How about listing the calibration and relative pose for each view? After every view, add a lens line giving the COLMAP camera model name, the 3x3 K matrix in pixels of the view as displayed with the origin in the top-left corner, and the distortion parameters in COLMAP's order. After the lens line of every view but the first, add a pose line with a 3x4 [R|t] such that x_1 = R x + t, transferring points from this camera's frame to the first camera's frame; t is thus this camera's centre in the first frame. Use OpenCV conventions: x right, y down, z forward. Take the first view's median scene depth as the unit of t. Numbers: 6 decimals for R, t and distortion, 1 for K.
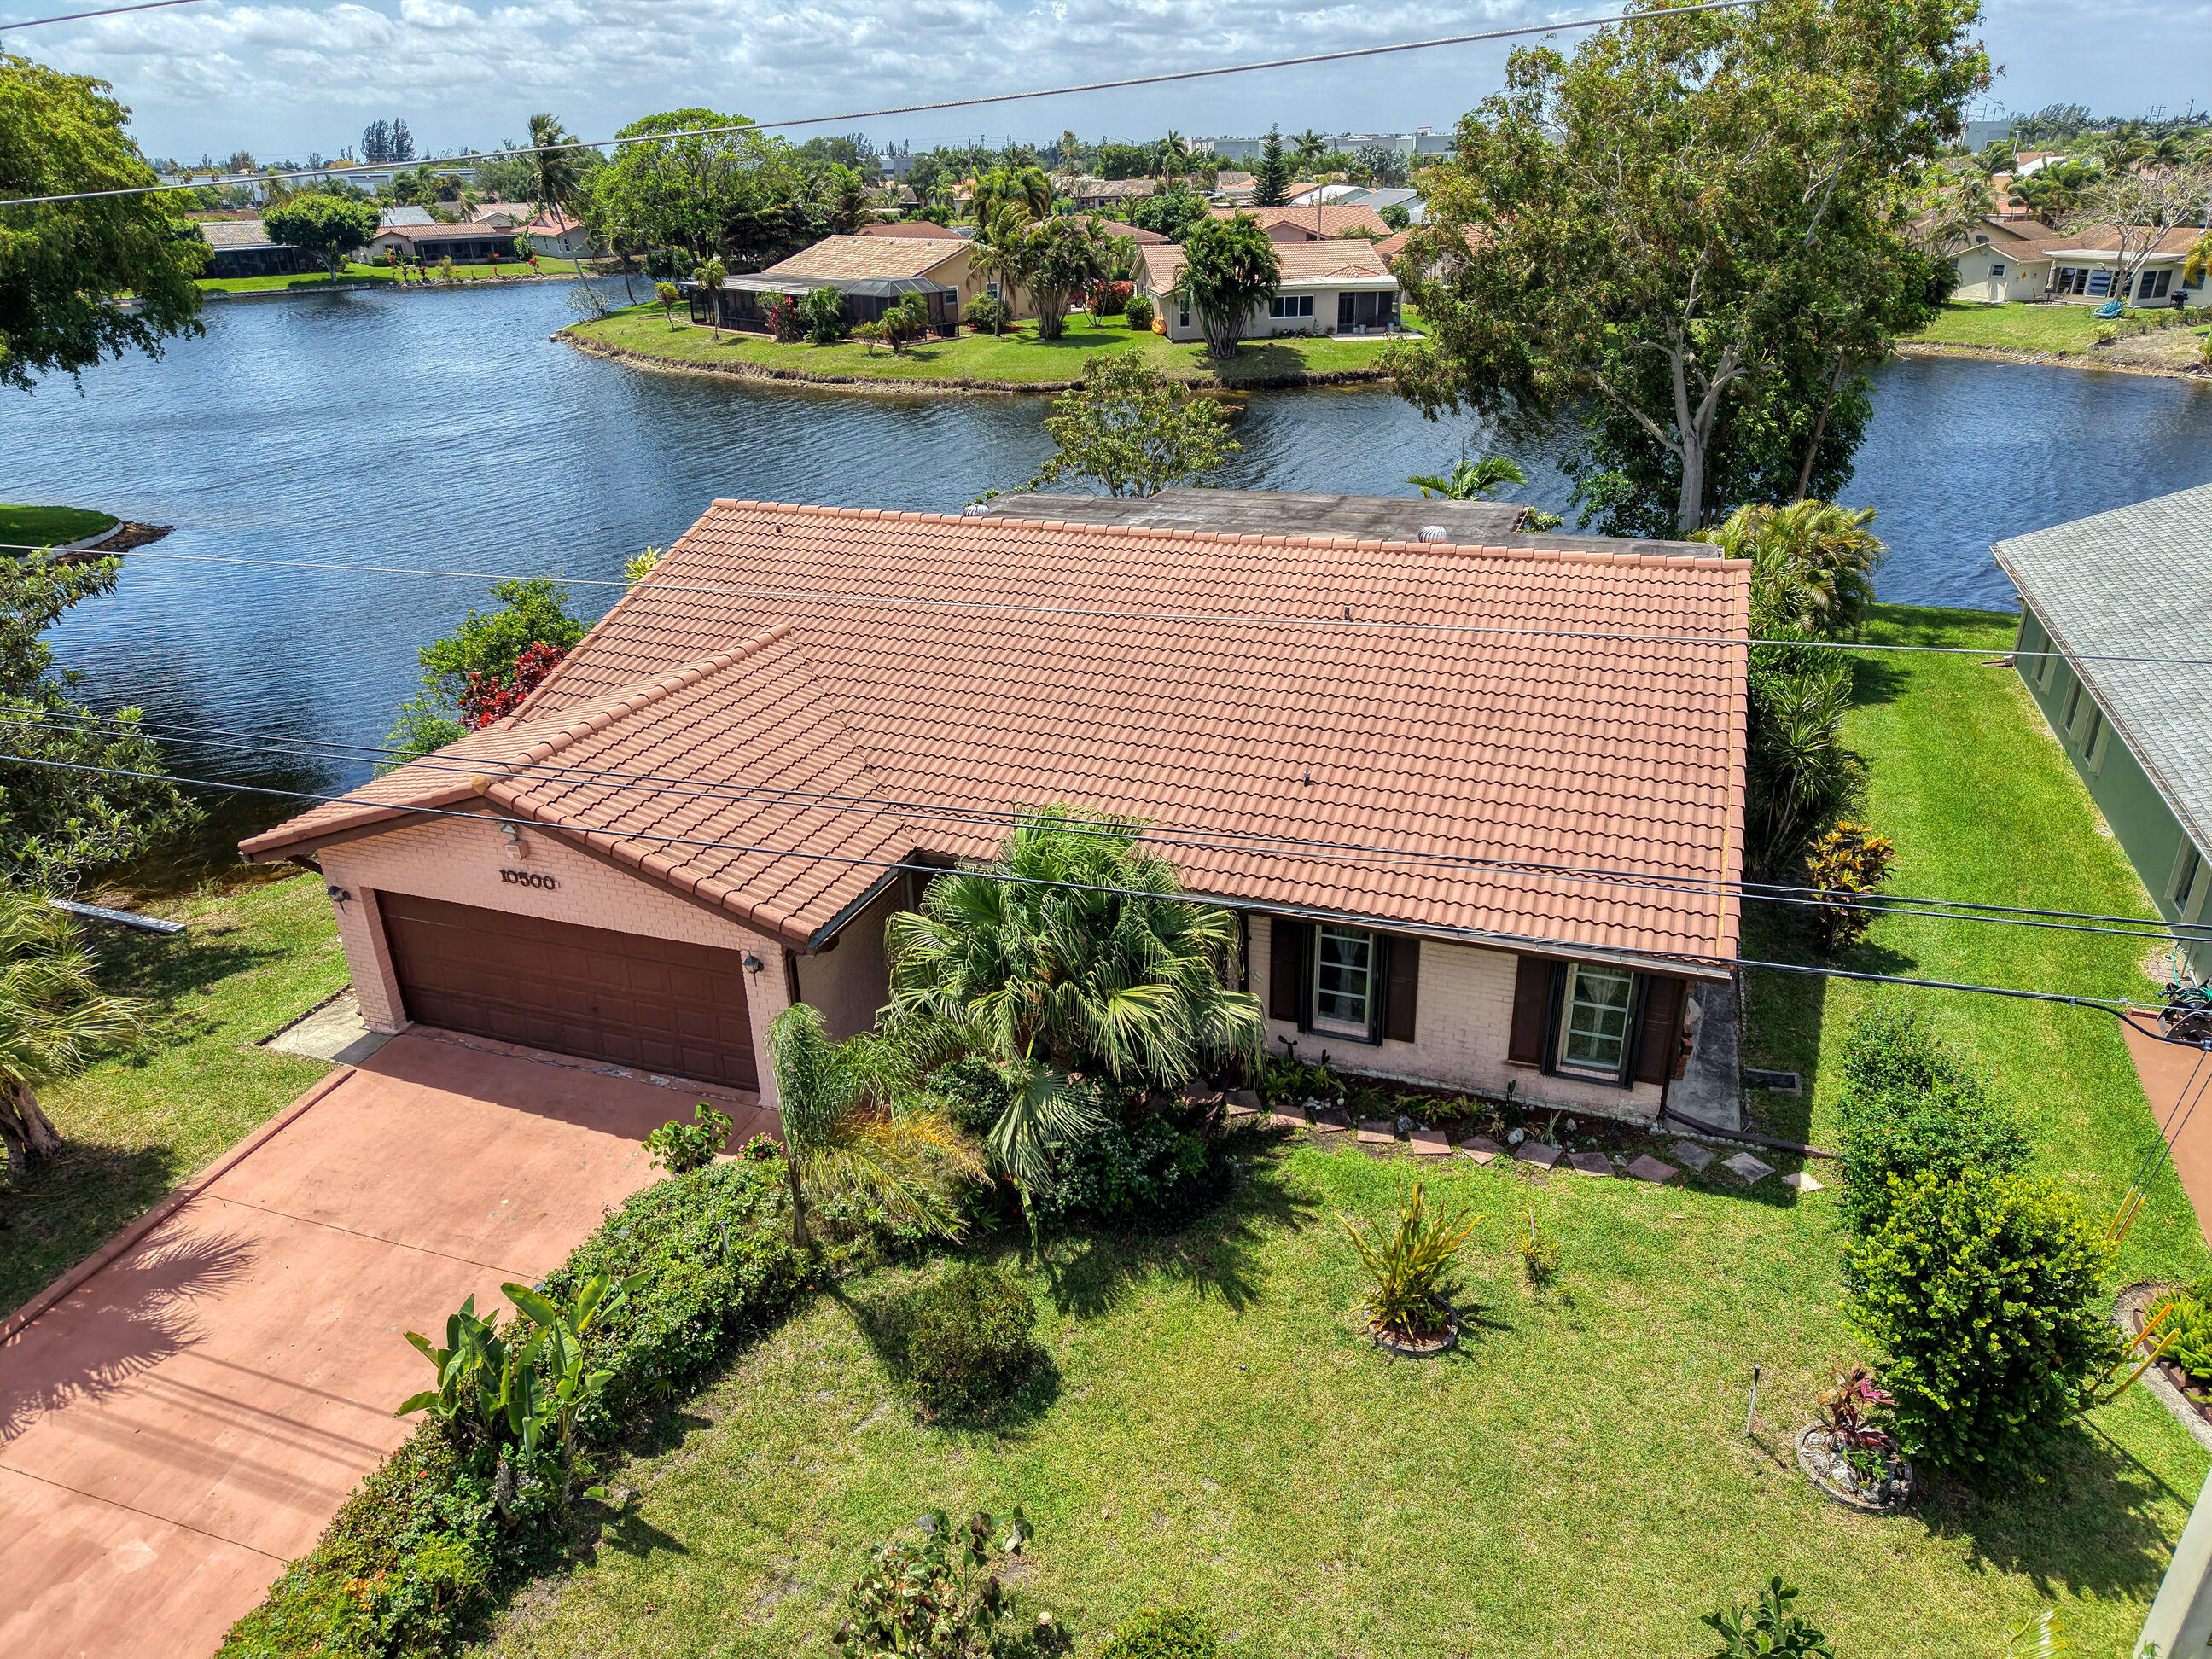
lens RADIAL K [[1502.6, 0, 1106.0], [0, 1502.6, 829.5], [0, 0, 1]] dist [0.034970, -0.032598]
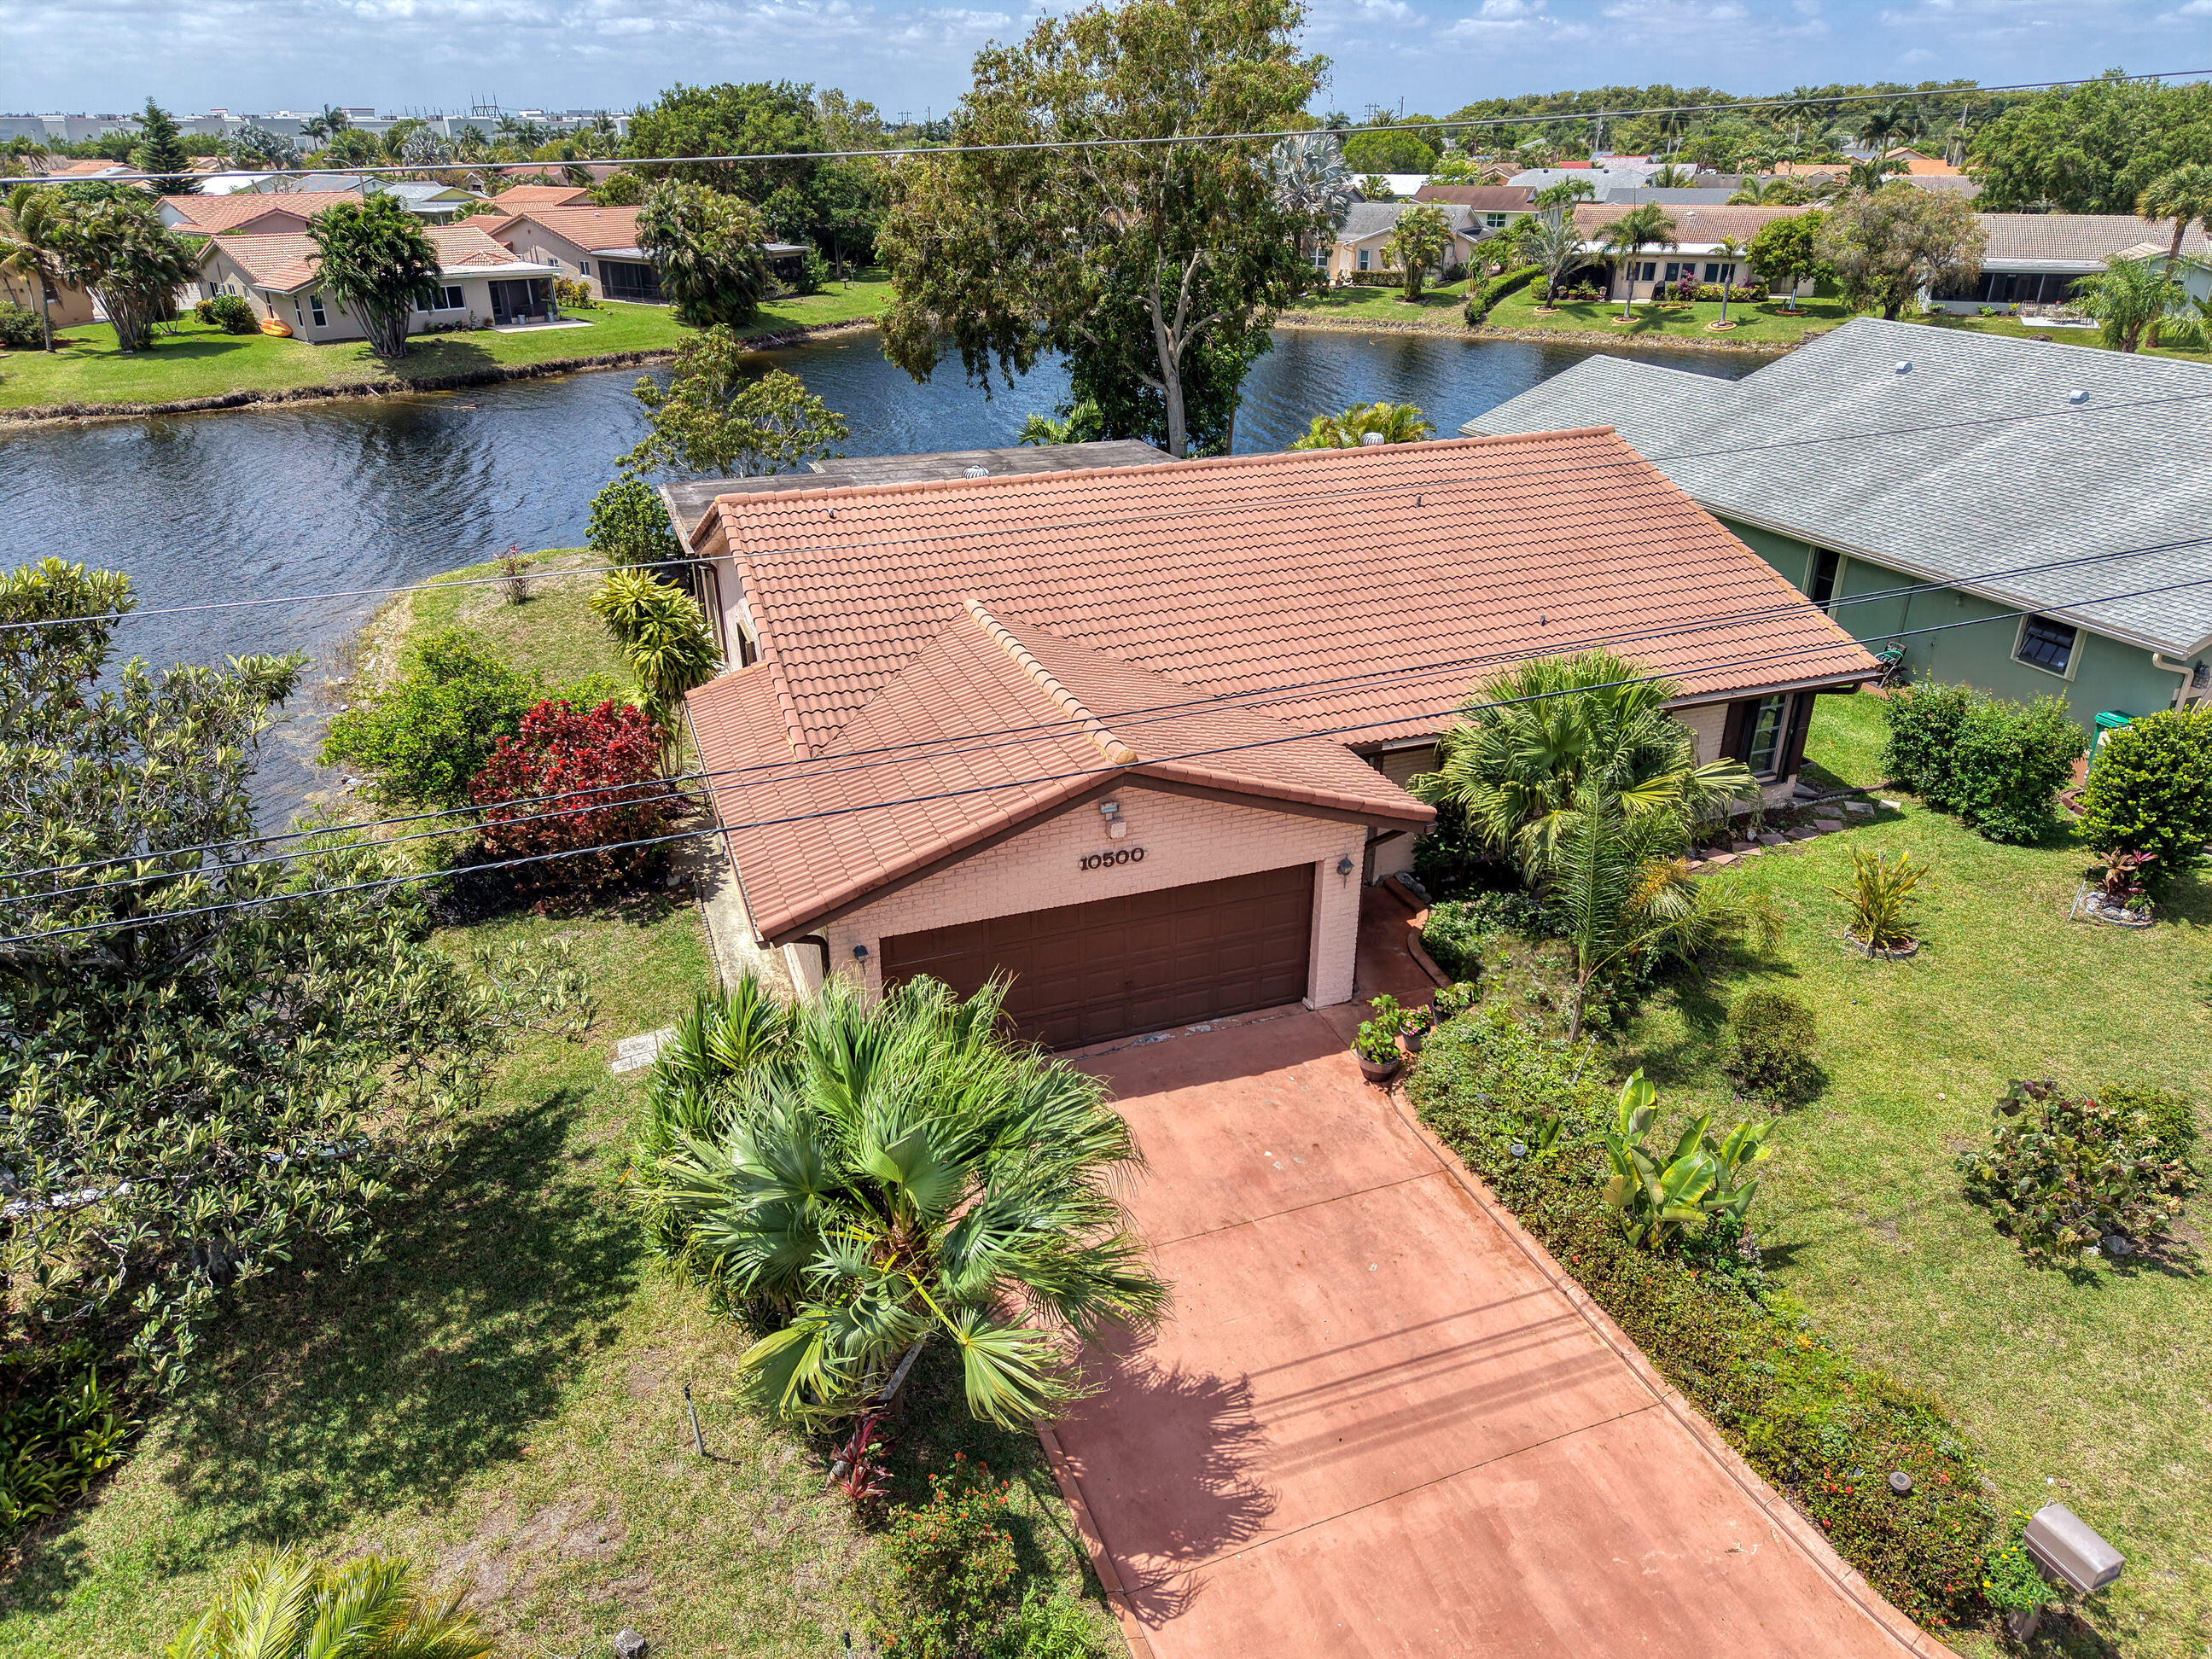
lens RADIAL K [[1502.6, 0, 1106.0], [0, 1502.6, 829.5], [0, 0, 1]] dist [0.034970, -0.032598]
pose [[0.757926, -0.255657, 0.600156, -0.211272], [0.253659, 0.963105, 0.089926, -0.015942], [-0.601004, 0.084078, 0.794812, 0.052925]]
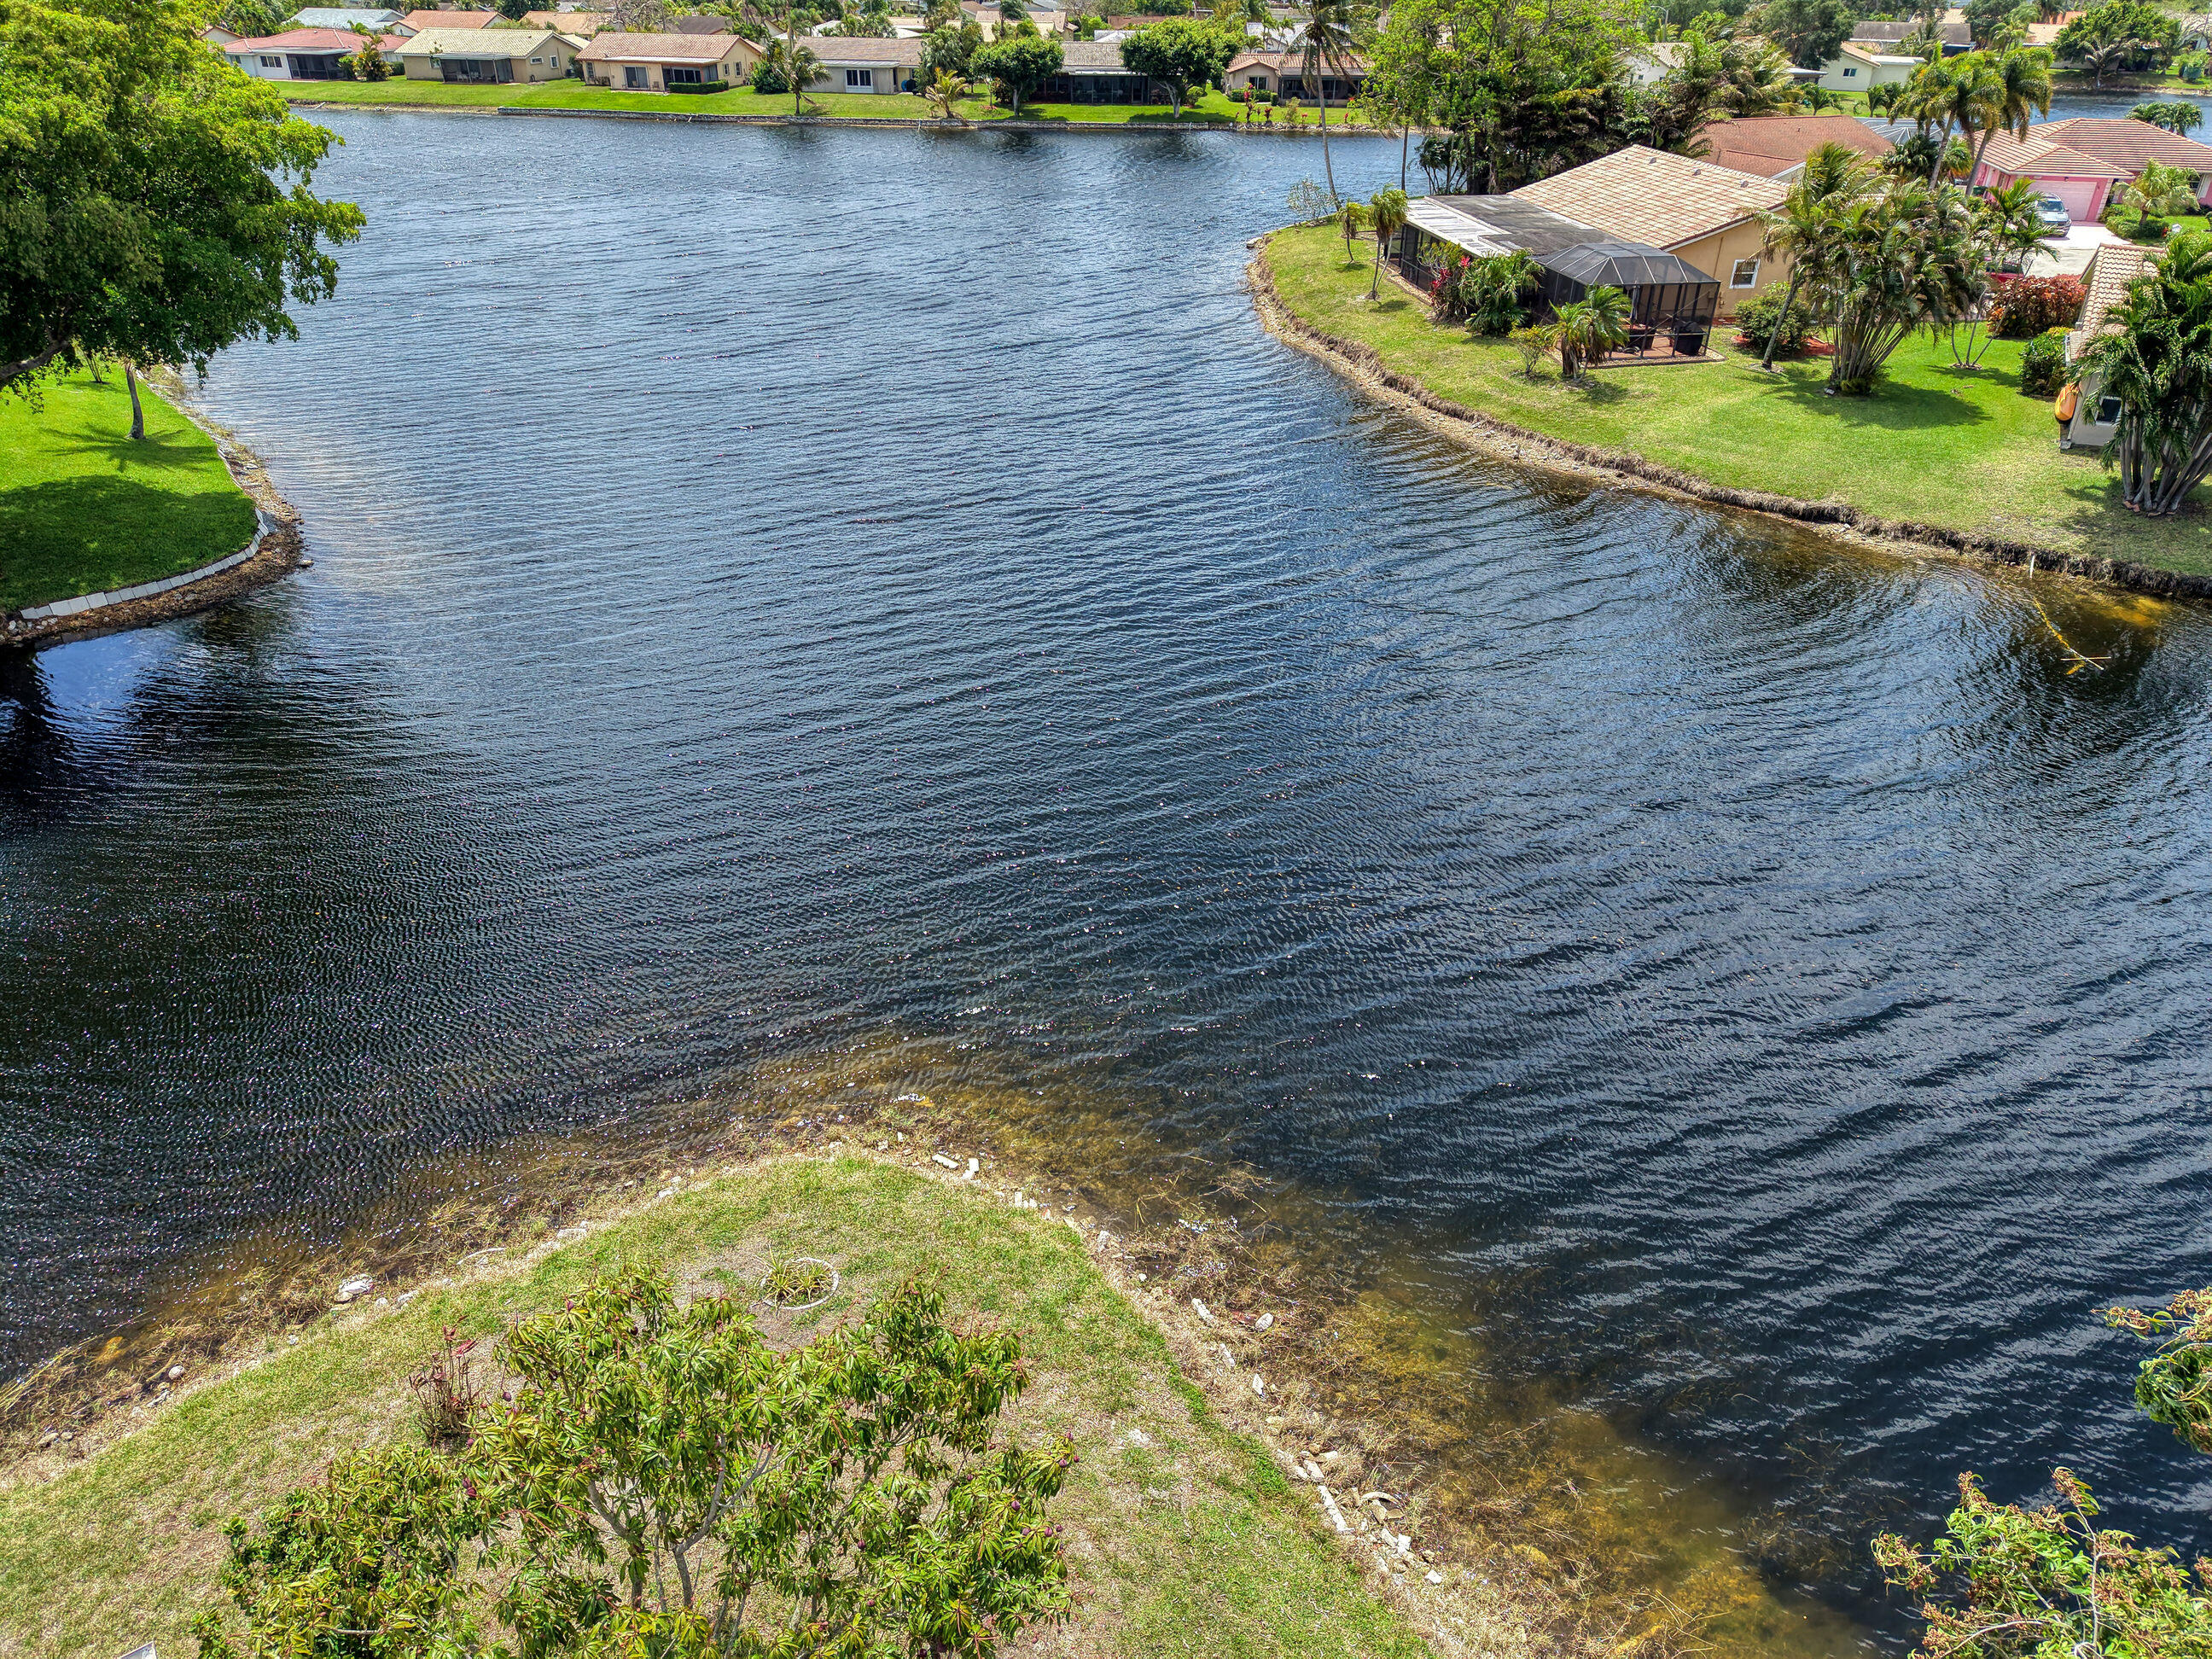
lens RADIAL K [[1502.6, 0, 1106.0], [0, 1502.6, 829.5], [0, 0, 1]] dist [0.034970, -0.032598]
pose [[0.817932, 0.318106, -0.479371, 0.067421], [-0.267148, 0.947957, 0.173230, -0.203344], [0.509528, -0.013628, 0.860346, 0.375233]]
